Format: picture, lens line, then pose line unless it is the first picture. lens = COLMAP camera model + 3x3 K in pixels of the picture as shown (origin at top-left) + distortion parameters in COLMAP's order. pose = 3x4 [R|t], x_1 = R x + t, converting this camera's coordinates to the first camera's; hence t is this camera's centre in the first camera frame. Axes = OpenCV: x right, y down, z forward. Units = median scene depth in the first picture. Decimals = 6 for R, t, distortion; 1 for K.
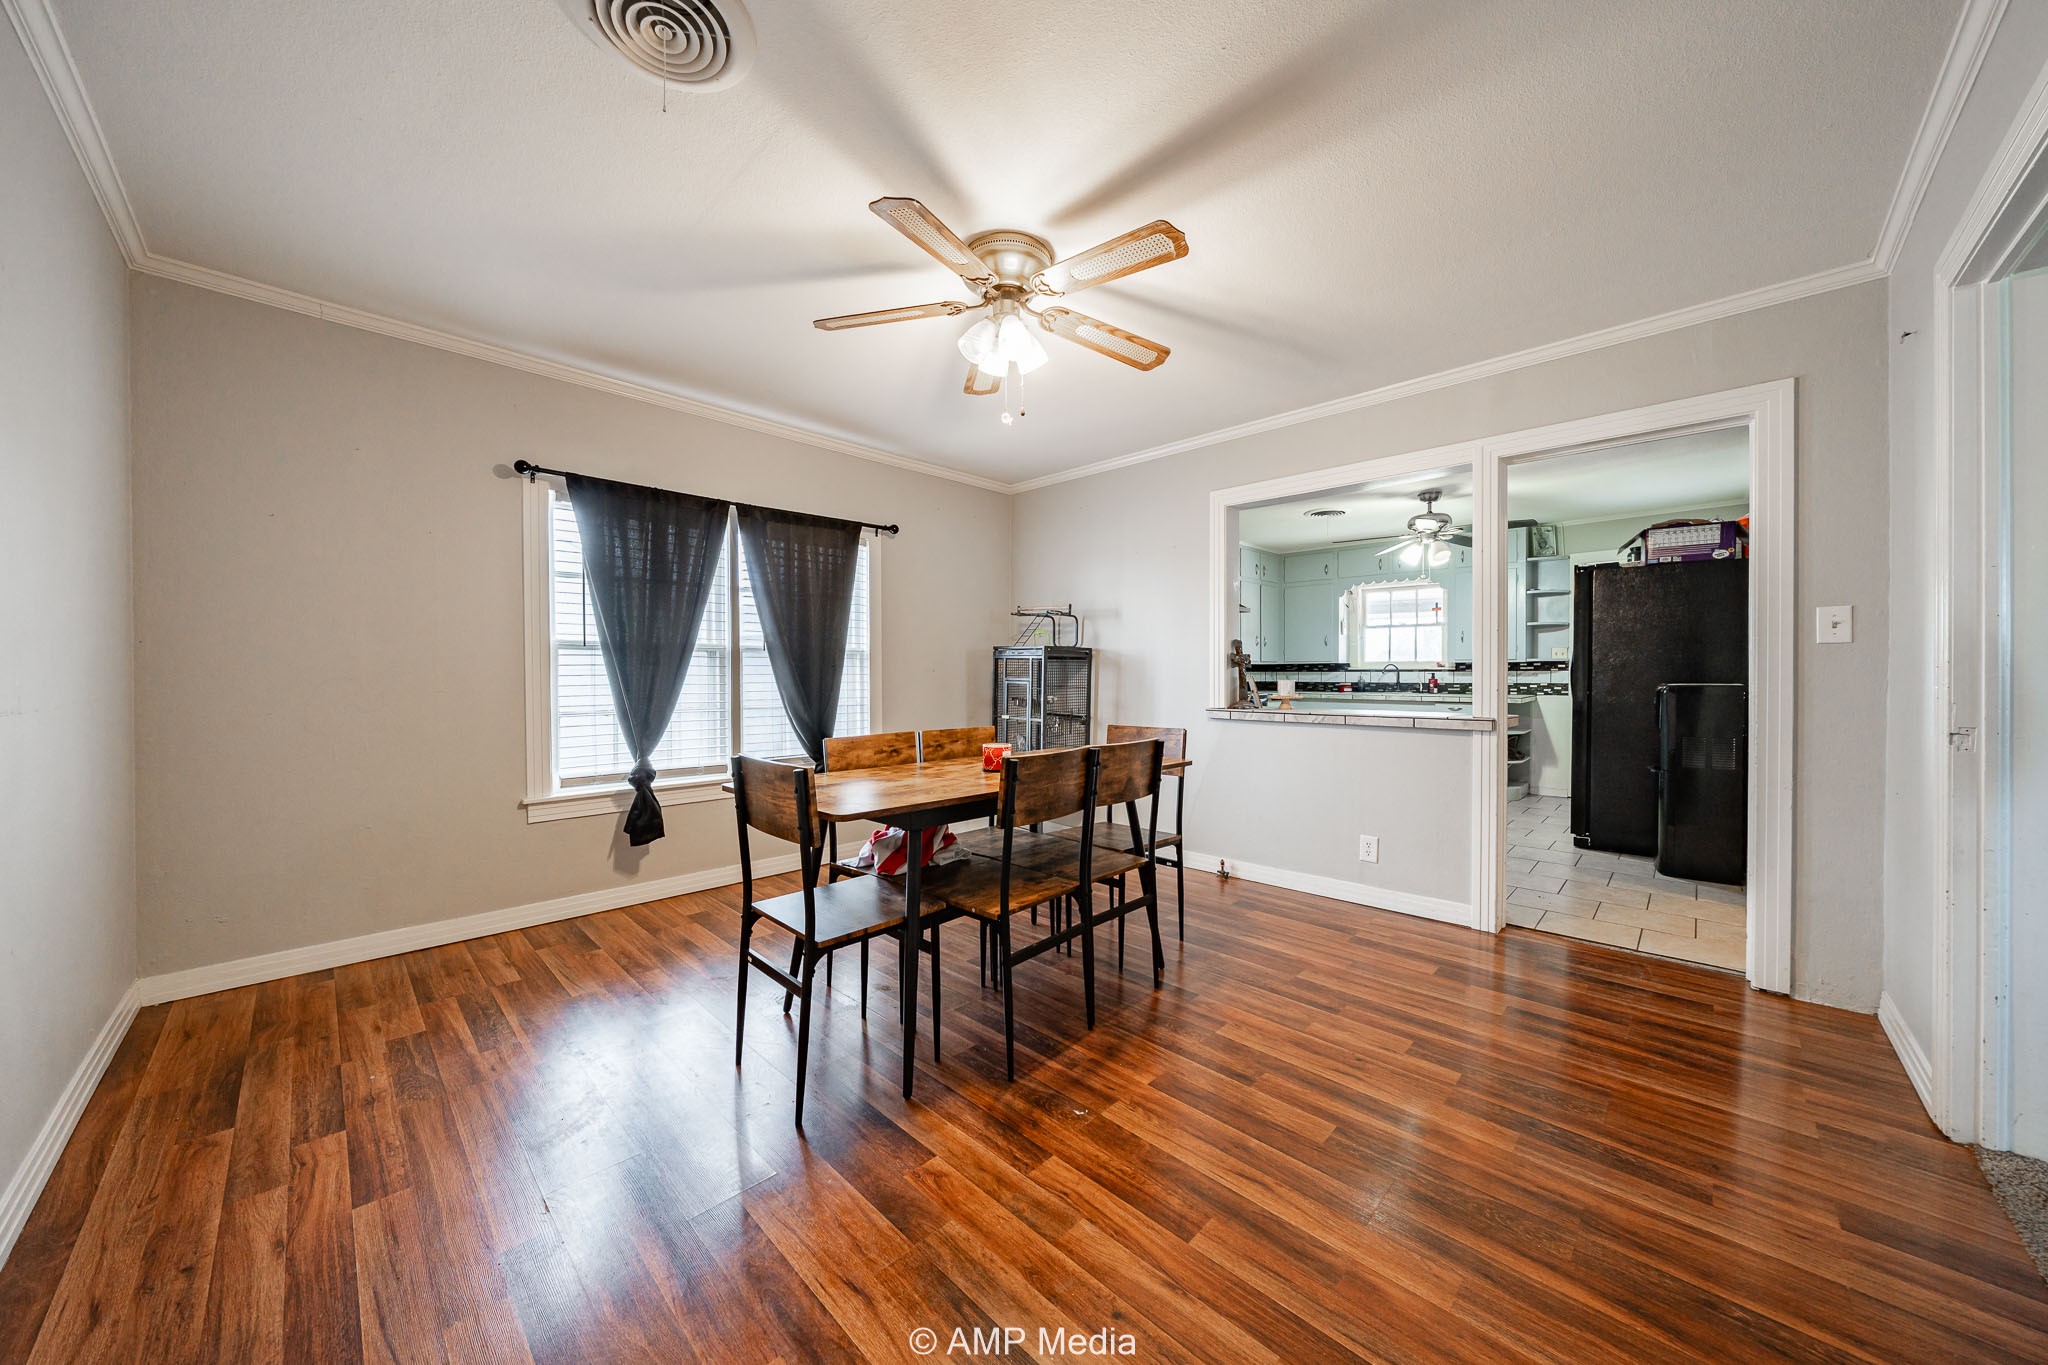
lens RADIAL K [[702.7, 0, 1027.2], [0, 702.7, 683.8], [0, 0, 1]] dist [-0.000041, -0.000027]
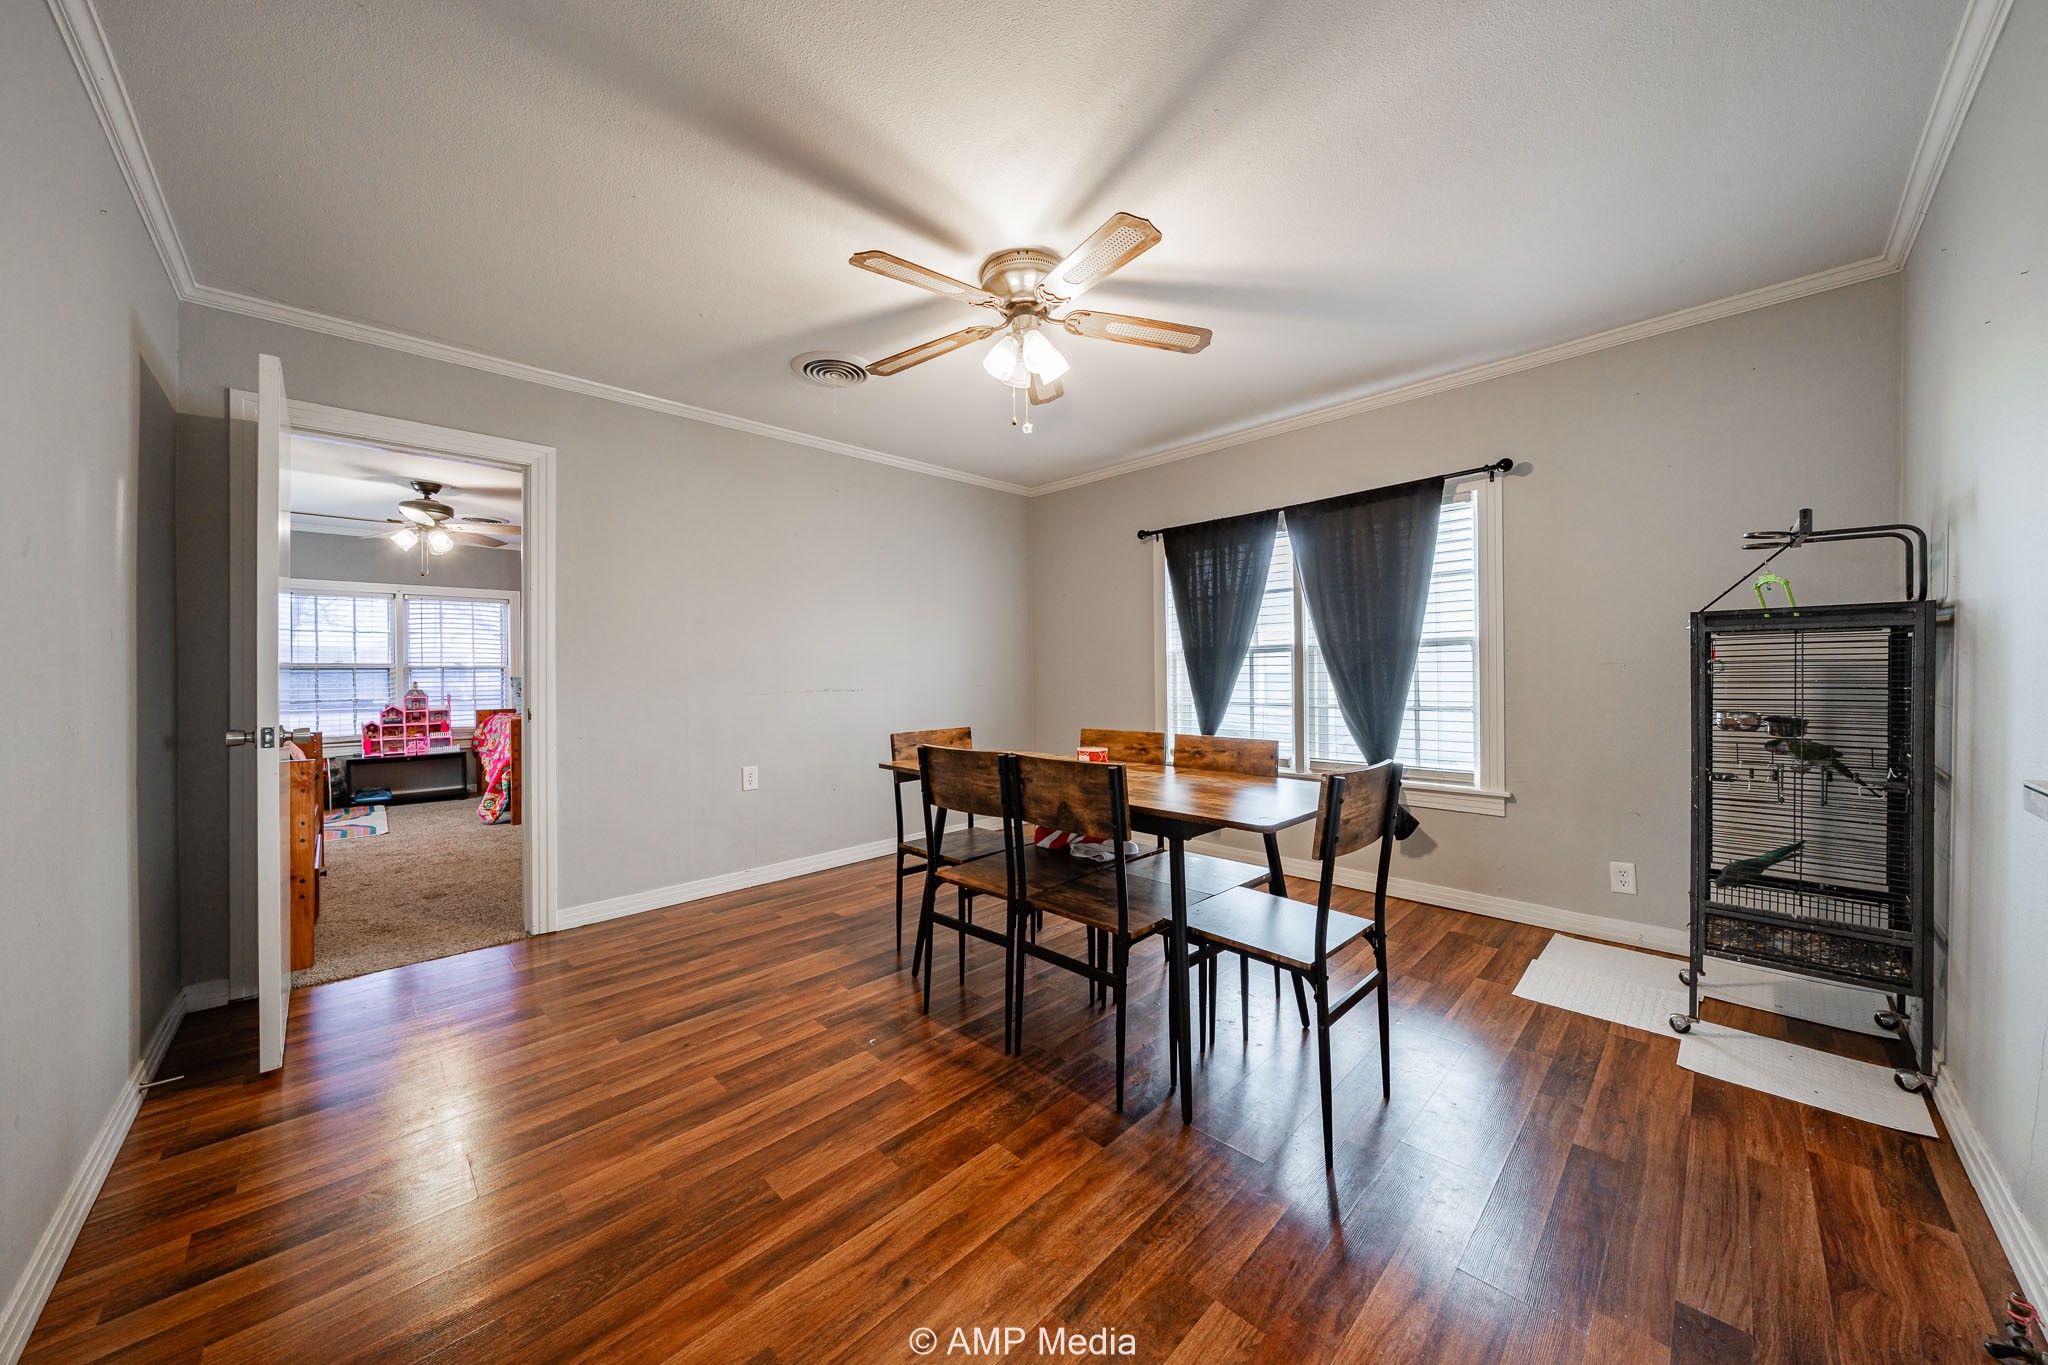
lens RADIAL K [[702.7, 0, 1017.9], [0, 702.7, 671.0], [0, 0, 1]] dist [-0.000041, -0.000027]
pose [[-0.028762, -0.005394, -0.999572, 1.101619], [-0.004643, 0.999975, -0.005262, -0.015217], [0.999576, 0.004490, -0.028786, 1.110285]]
